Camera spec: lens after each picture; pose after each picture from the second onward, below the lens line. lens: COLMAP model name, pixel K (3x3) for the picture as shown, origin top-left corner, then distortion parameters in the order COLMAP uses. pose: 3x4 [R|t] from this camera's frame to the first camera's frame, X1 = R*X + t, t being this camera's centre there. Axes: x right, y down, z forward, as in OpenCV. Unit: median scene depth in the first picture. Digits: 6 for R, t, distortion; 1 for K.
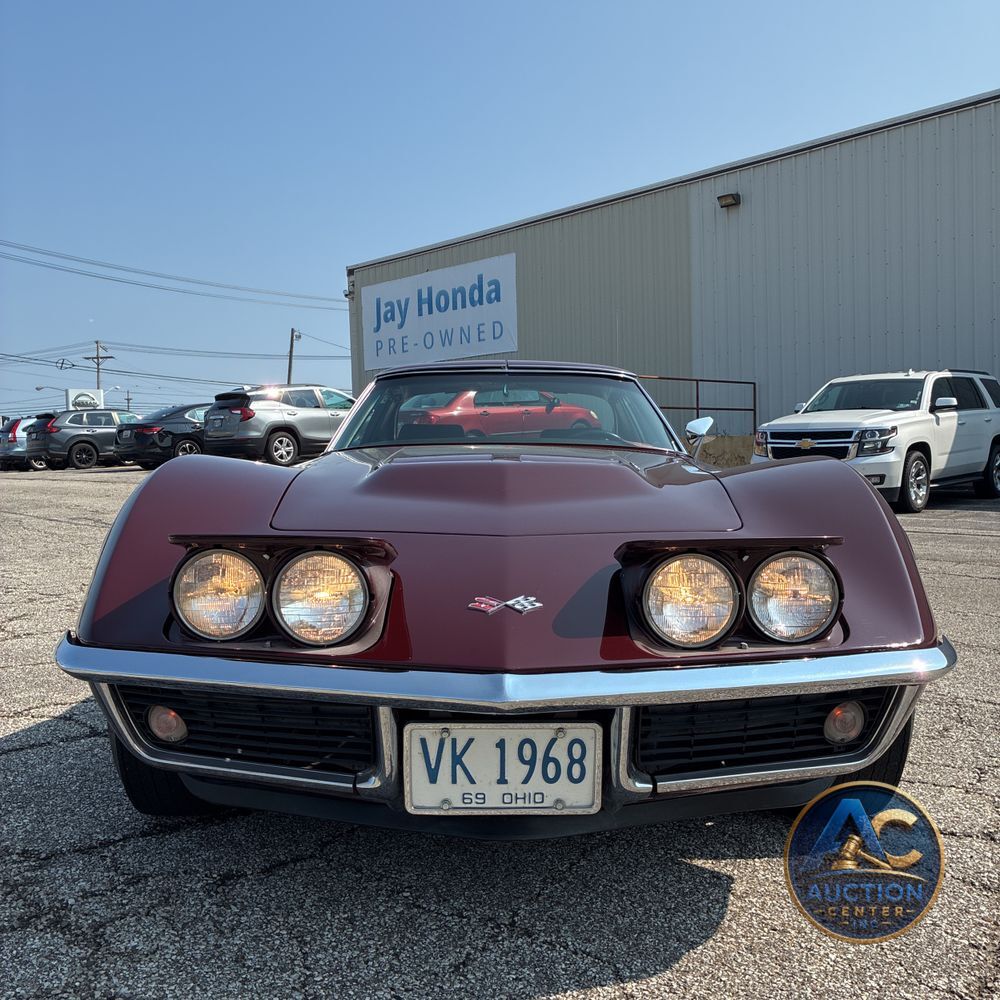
lens RADIAL K [[1004.0, 0, 499.6], [0, 1004.0, 504.2], [0, 0, 1]] dist [0.018187, 0.000000]
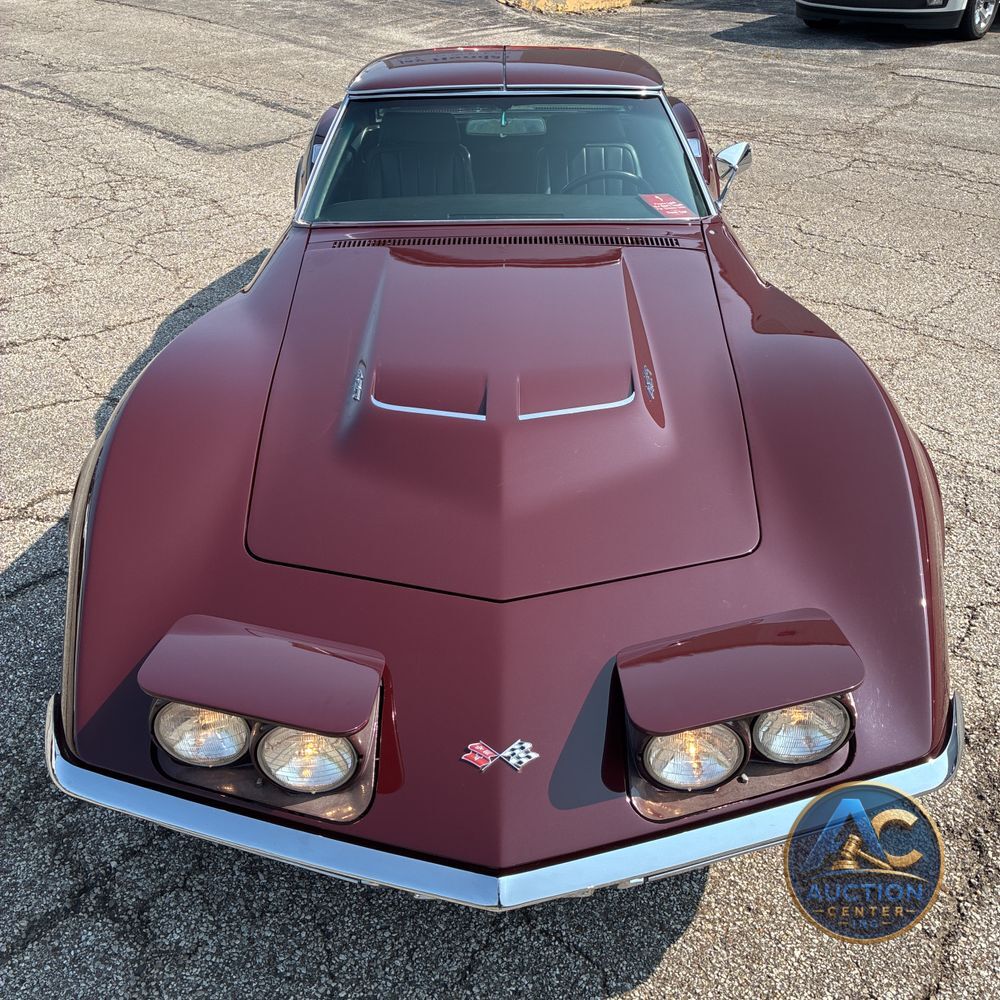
lens RADIAL K [[993.4, 0, 500.4], [0, 993.4, 499.9], [0, 0, 1]] dist [0.020481, 0.000000]
pose [[0.999826, -0.014213, -0.012122, 0.019043], [0.018321, 0.872700, 0.487914, -0.523884], [0.003645, -0.488051, 0.872808, 0.265253]]
